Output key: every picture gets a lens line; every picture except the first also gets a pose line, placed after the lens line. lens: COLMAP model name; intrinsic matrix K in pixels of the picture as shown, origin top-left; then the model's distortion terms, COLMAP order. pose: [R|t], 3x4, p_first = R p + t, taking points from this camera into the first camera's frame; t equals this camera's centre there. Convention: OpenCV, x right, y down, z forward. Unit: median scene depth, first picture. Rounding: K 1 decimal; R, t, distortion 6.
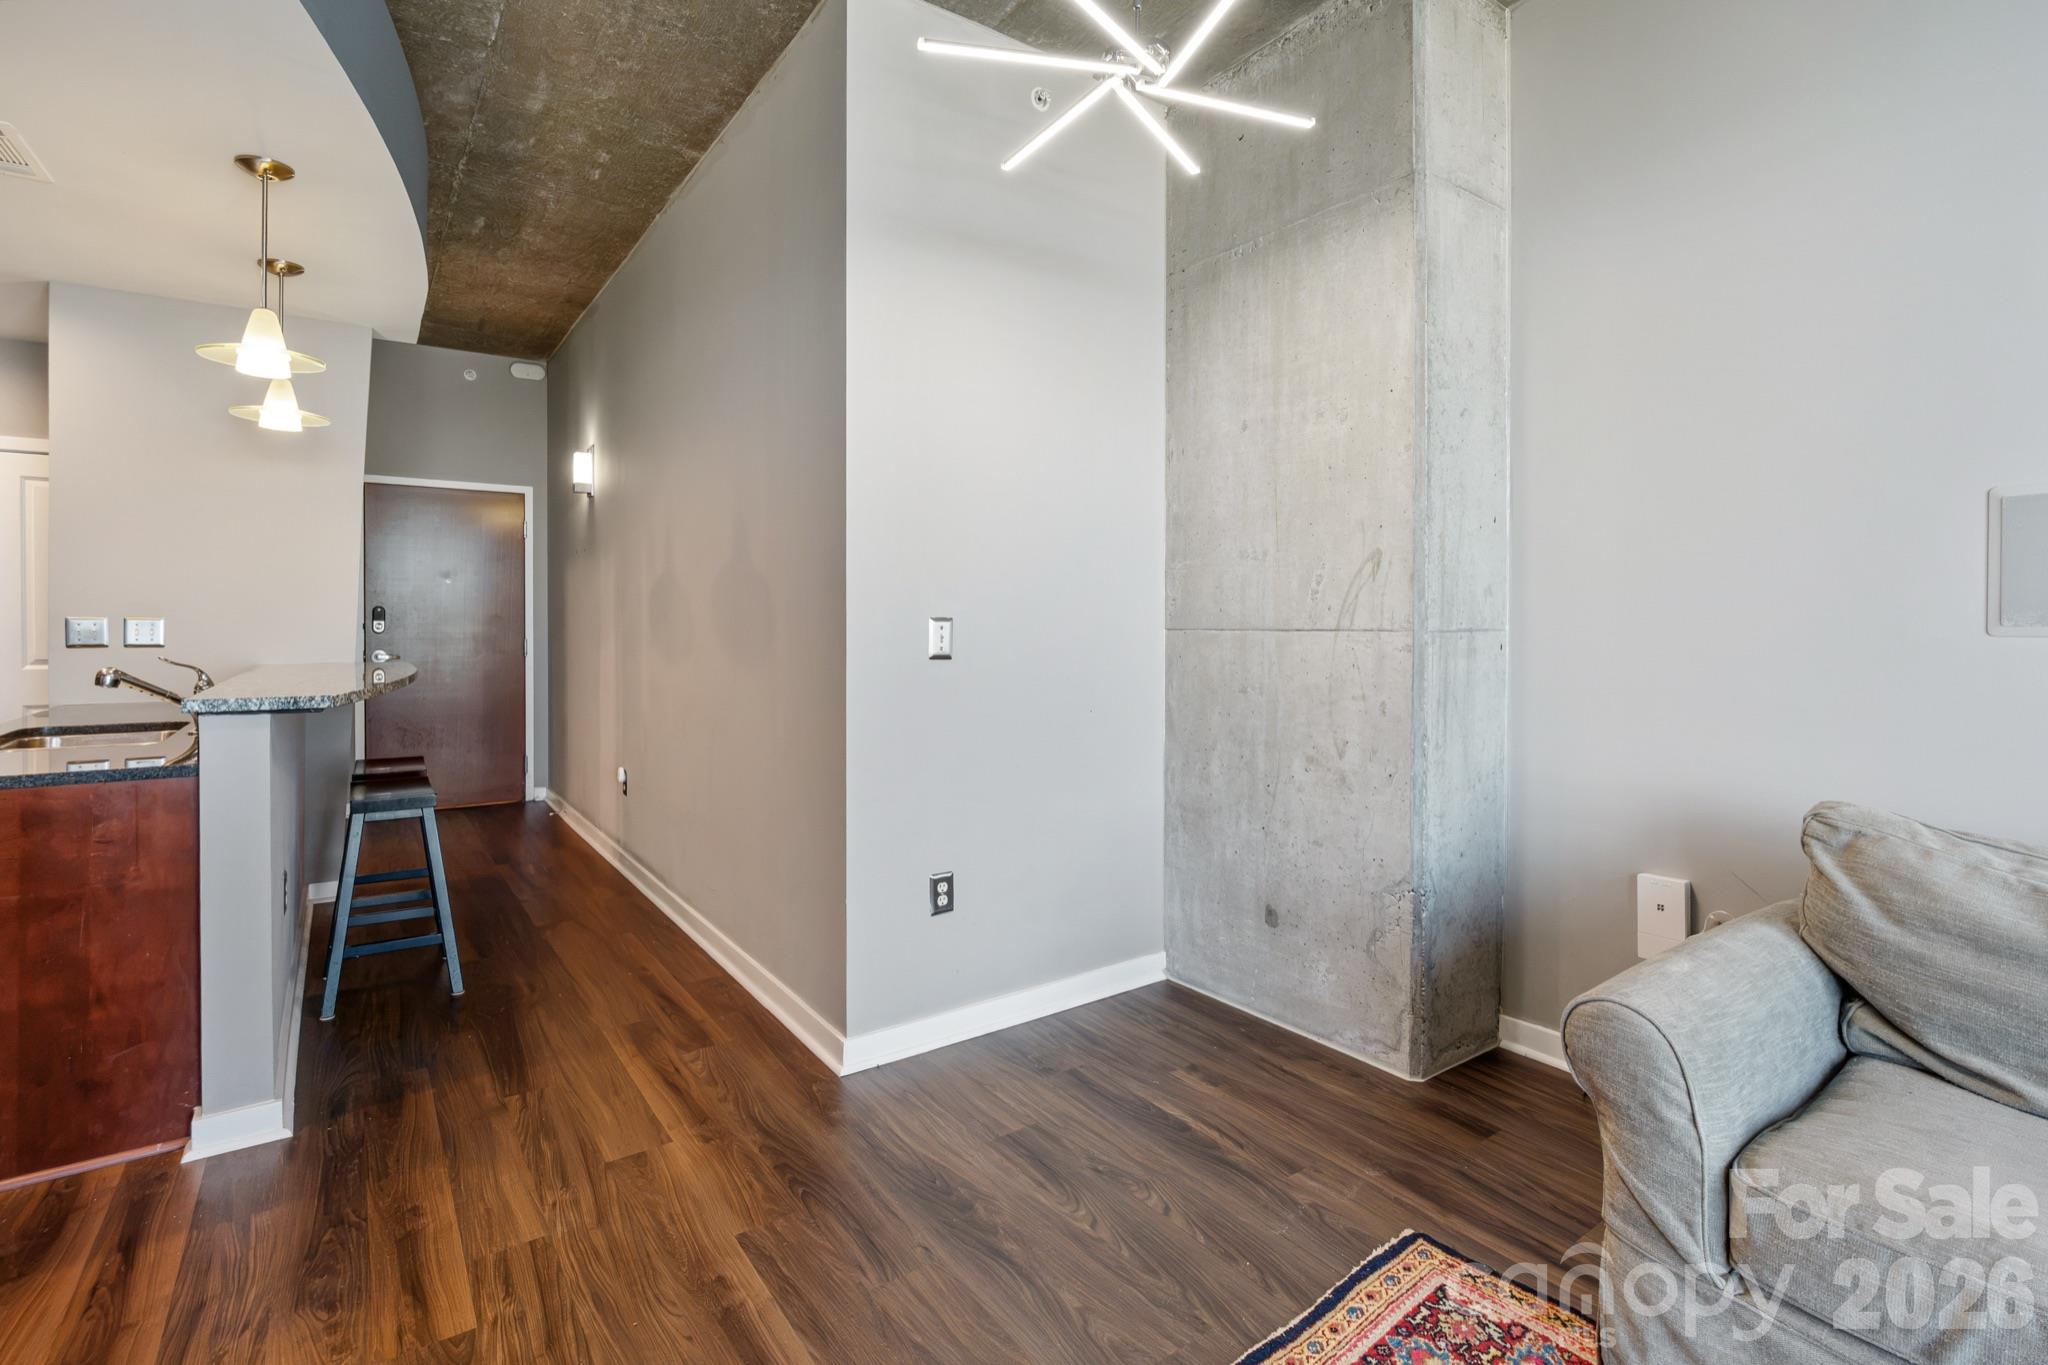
lens RADIAL K [[958.5, 0, 1029.3], [0, 958.5, 638.8], [0, 0, 1]] dist [-0.003557, -0.000594]
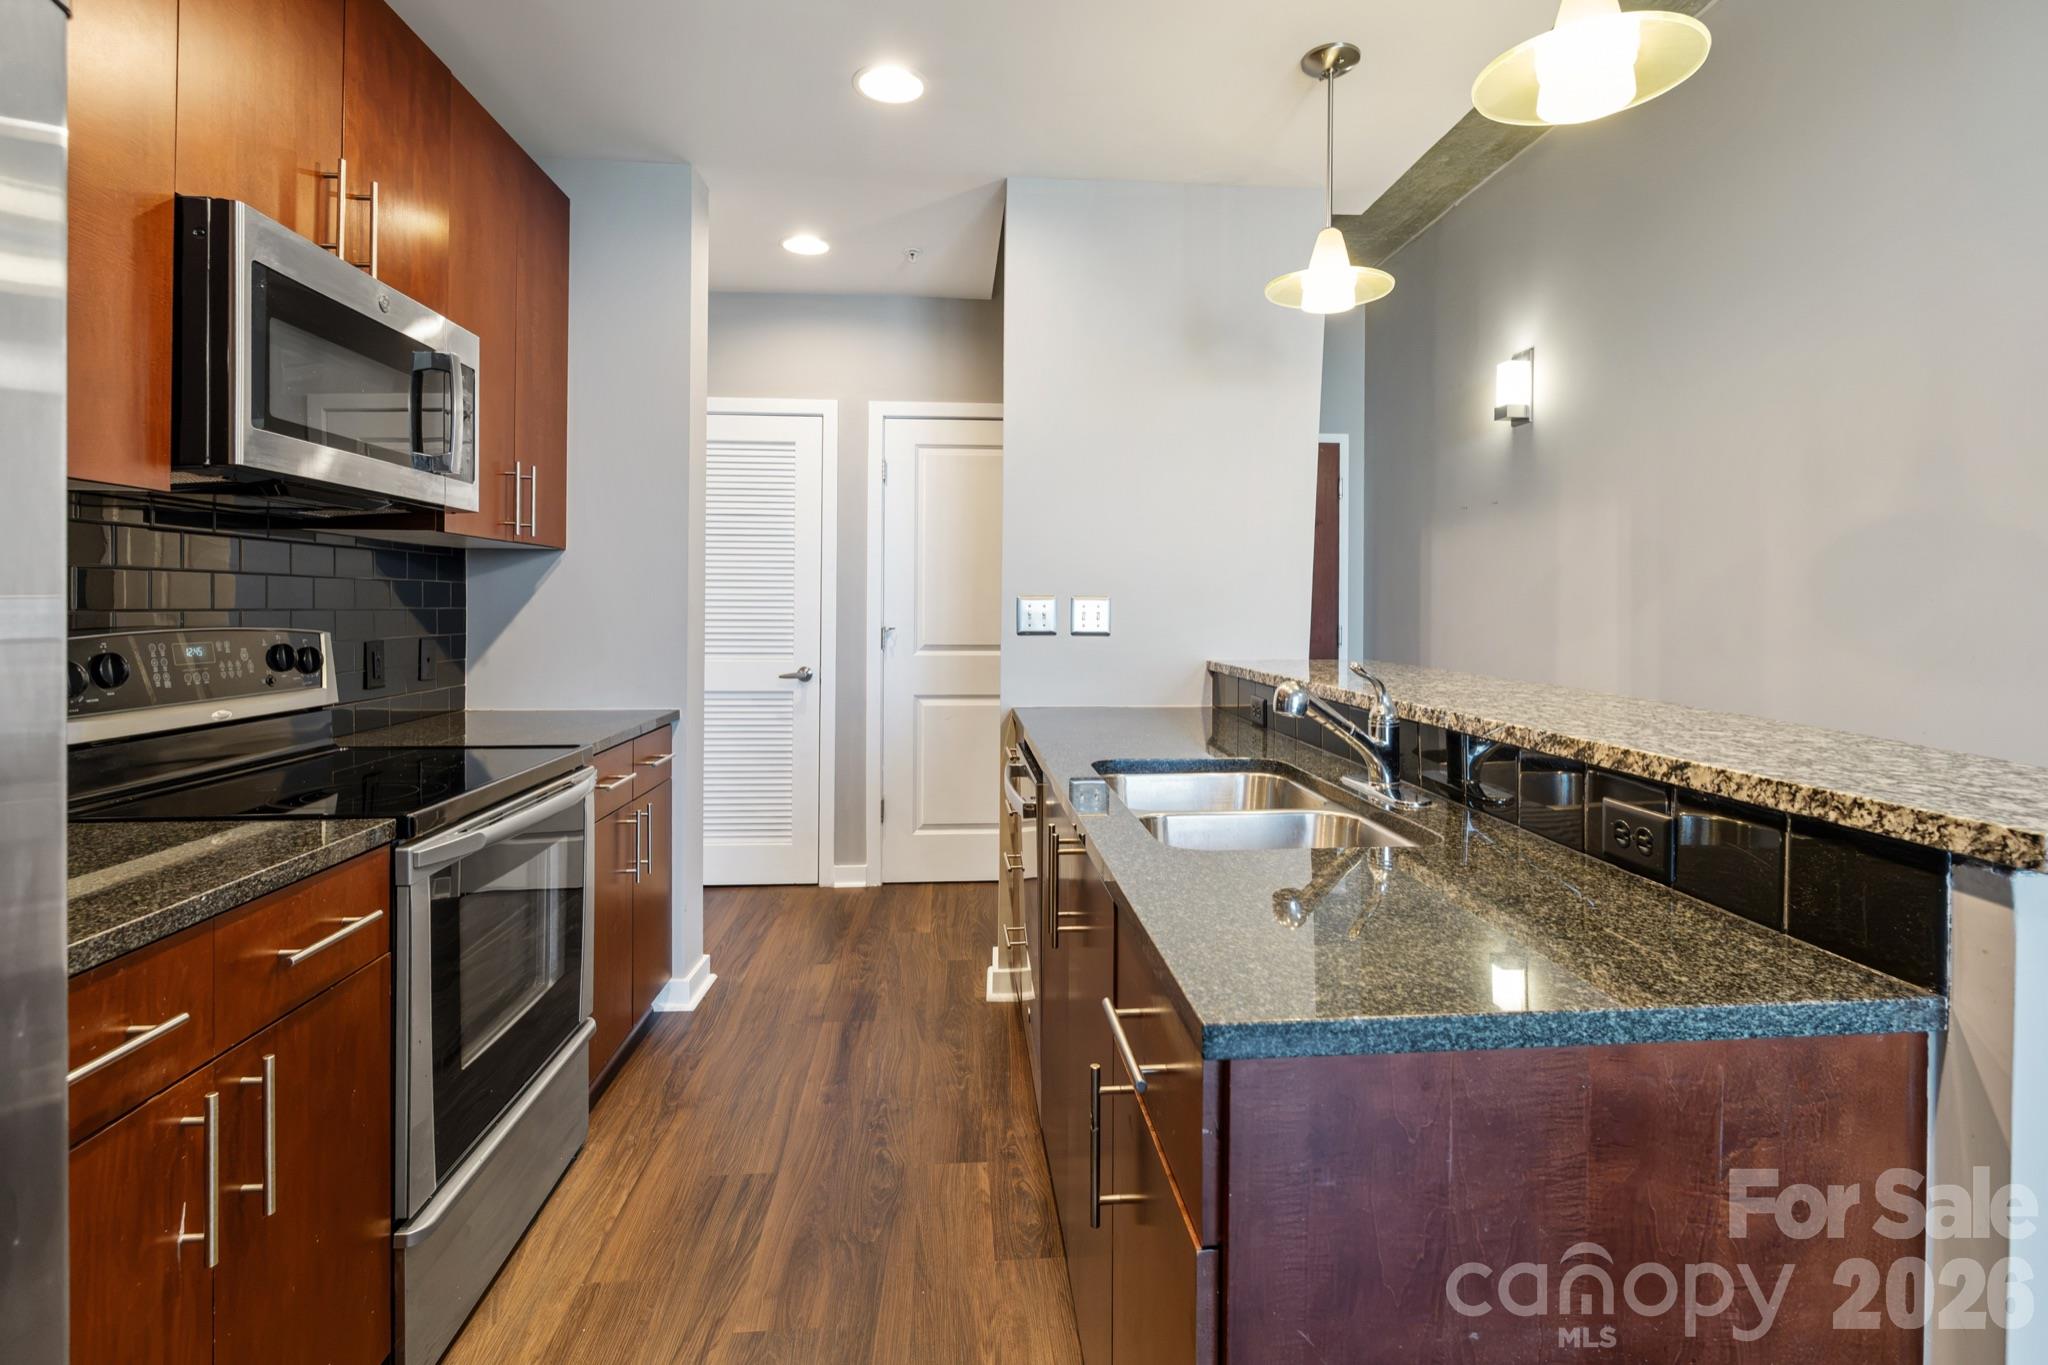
lens RADIAL K [[973.8, 0, 1042.9], [0, 973.8, 596.8], [0, 0, 1]] dist [-0.007022, 0.000024]
pose [[0.859535, -0.003998, -0.511061, -0.774131], [-0.009751, 0.999659, -0.024219, -0.006054], [0.510983, 0.025800, 0.859203, 0.424235]]
